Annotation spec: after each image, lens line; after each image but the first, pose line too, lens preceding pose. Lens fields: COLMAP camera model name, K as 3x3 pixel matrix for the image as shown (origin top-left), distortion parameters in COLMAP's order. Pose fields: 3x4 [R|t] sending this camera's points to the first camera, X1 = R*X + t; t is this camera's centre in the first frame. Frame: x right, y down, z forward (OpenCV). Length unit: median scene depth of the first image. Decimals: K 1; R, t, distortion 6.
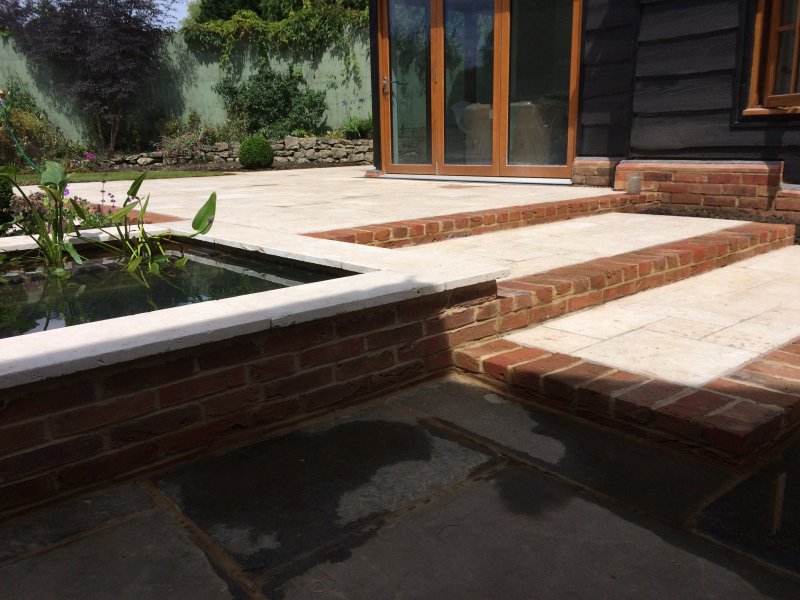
lens RADIAL K [[686.8, 0, 398.9], [0, 686.8, 301.6], [0, 0, 1]] dist [0.098355, -0.133750]
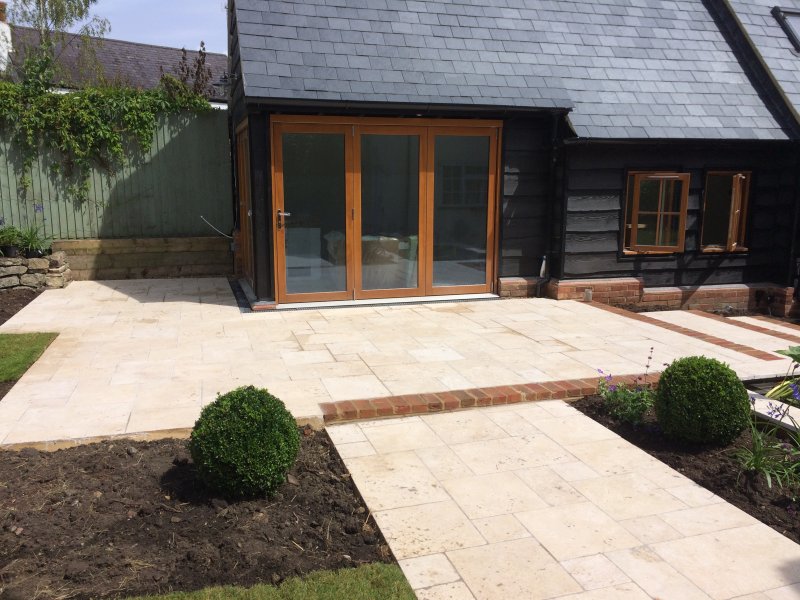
lens RADIAL K [[686.8, 0, 397.7], [0, 686.8, 299.6], [0, 0, 1]] dist [0.098355, -0.133750]
pose [[0.397127, -0.132960, 0.908082, -1.521573], [0.200632, 0.978095, 0.055469, -0.388429], [-0.895565, 0.160162, 0.415104, 0.819470]]
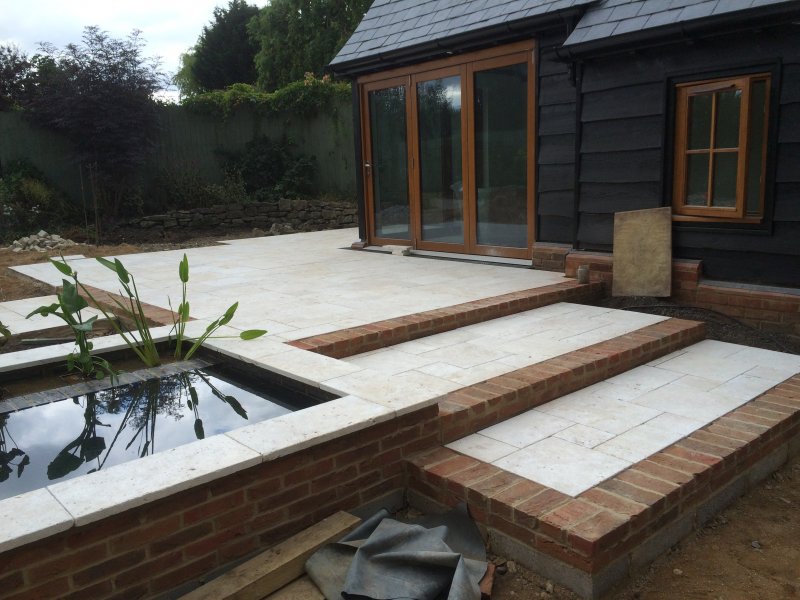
lens RADIAL K [[686.8, 0, 396.4], [0, 686.8, 293.2], [0, 0, 1]] dist [0.098355, -0.133750]
pose [[0.999928, -0.011306, 0.004114, 0.032057], [0.011521, 0.998334, -0.056533, -0.086872], [-0.003468, 0.056576, 0.998392, -0.162856]]
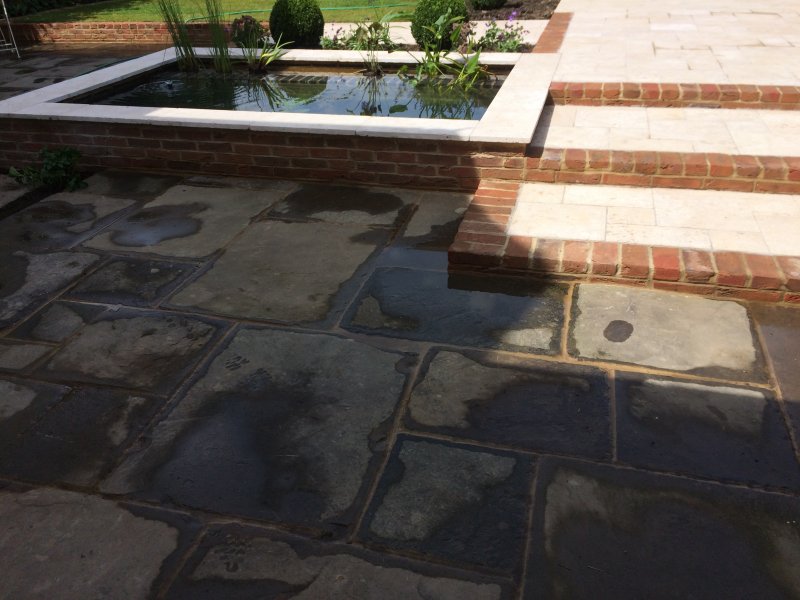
lens RADIAL K [[686.8, 0, 397.9], [0, 686.8, 303.2], [0, 0, 1]] dist [0.098355, -0.133750]
pose [[0.560903, 0.409641, -0.719432, 0.645854], [-0.175726, 0.908112, 0.380070, -0.128034], [0.809017, -0.086760, 0.581347, -0.067695]]
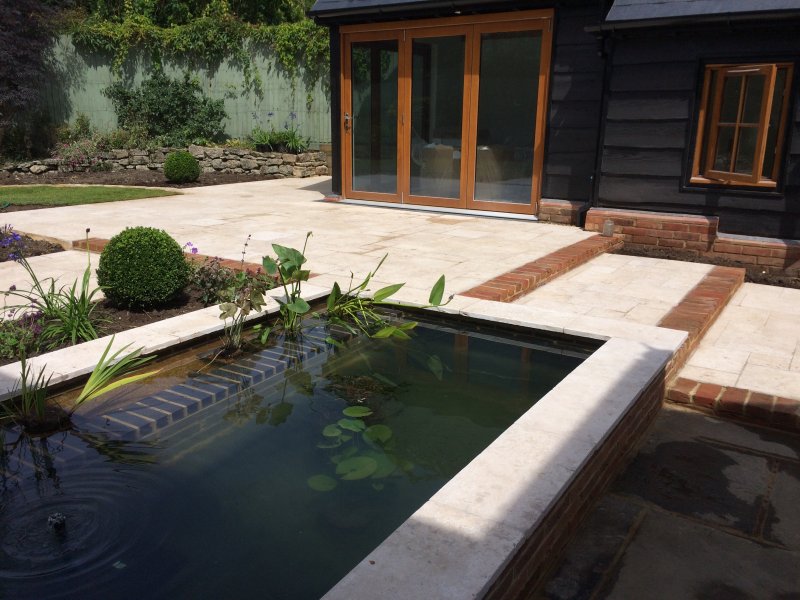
lens RADIAL K [[686.8, 0, 395.9], [0, 686.8, 298.3], [0, 0, 1]] dist [0.098355, -0.133750]
pose [[0.958315, -0.040280, 0.282859, -0.479080], [0.033248, 0.999008, 0.029617, -0.101793], [-0.283771, -0.018978, 0.958704, -0.164532]]
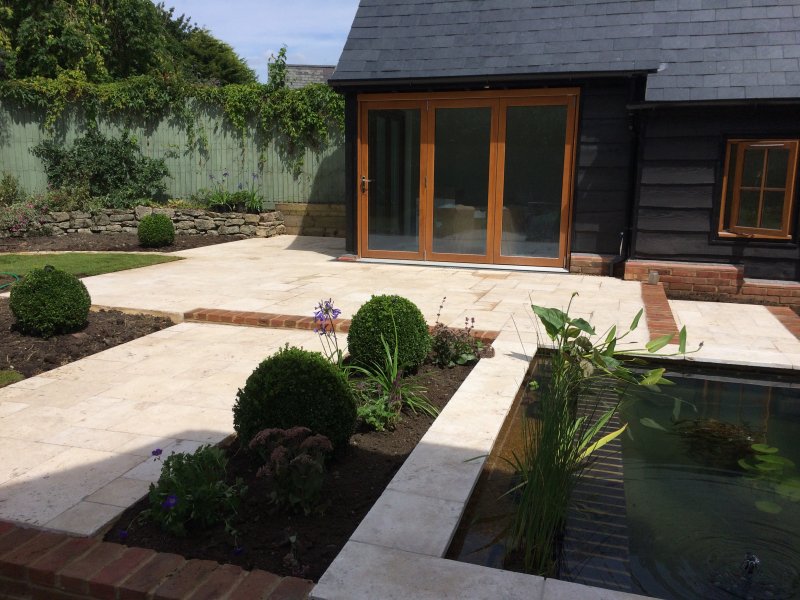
lens RADIAL K [[686.8, 0, 394.6], [0, 686.8, 300.2], [0, 0, 1]] dist [0.098355, -0.133750]
pose [[0.849681, -0.062729, 0.523552, -1.041629], [0.089376, 0.995665, -0.025754, -0.150186], [-0.519667, 0.068675, 0.851605, 0.022036]]
